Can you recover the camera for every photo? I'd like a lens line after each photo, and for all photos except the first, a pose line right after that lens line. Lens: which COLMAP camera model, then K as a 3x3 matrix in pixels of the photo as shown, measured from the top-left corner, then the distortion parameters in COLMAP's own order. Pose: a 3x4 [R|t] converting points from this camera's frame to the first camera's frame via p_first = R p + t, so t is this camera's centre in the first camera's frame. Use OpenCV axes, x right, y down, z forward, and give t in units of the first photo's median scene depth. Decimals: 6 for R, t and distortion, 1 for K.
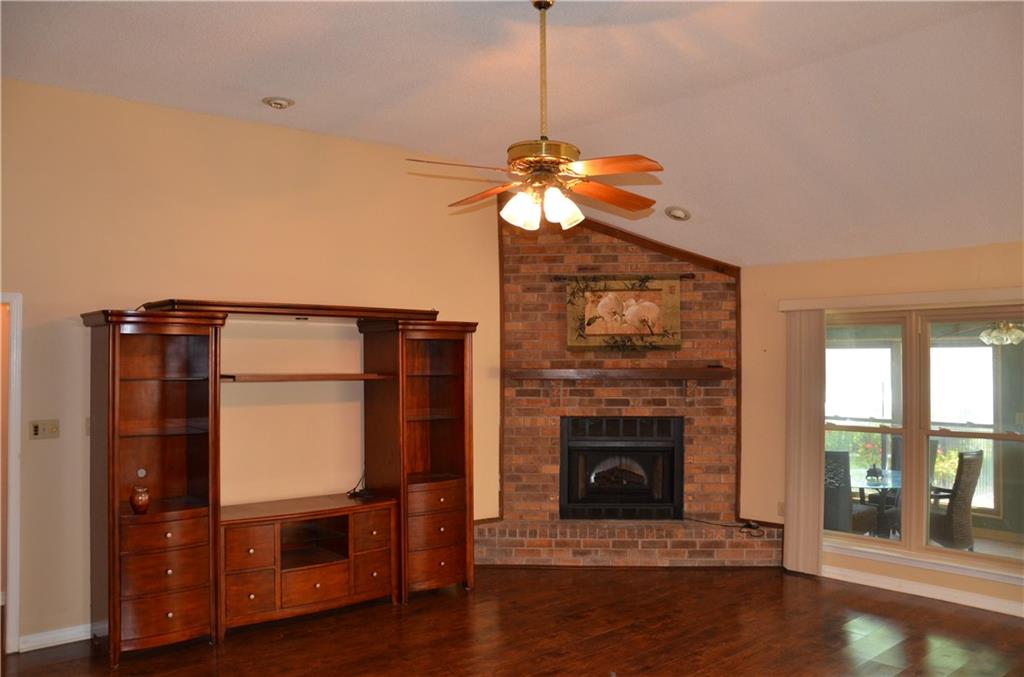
lens RADIAL K [[798.3, 0, 512.0], [0, 798.3, 338.5], [0, 0, 1]] dist [-0.163511, 0.140413]
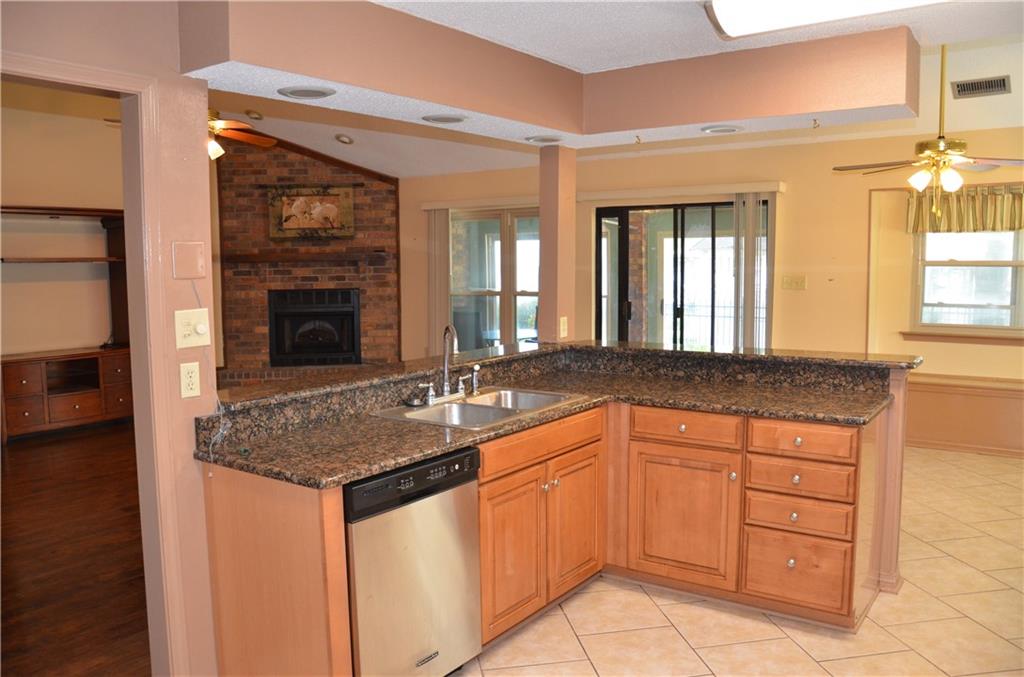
lens RADIAL K [[798.3, 0, 512.0], [0, 798.3, 338.5], [0, 0, 1]] dist [-0.163511, 0.140413]
pose [[0.969419, -0.032320, 0.243276, 0.137686], [0.002824, 0.992694, 0.120630, 0.020235], [-0.245397, -0.116254, 0.962427, -0.394411]]
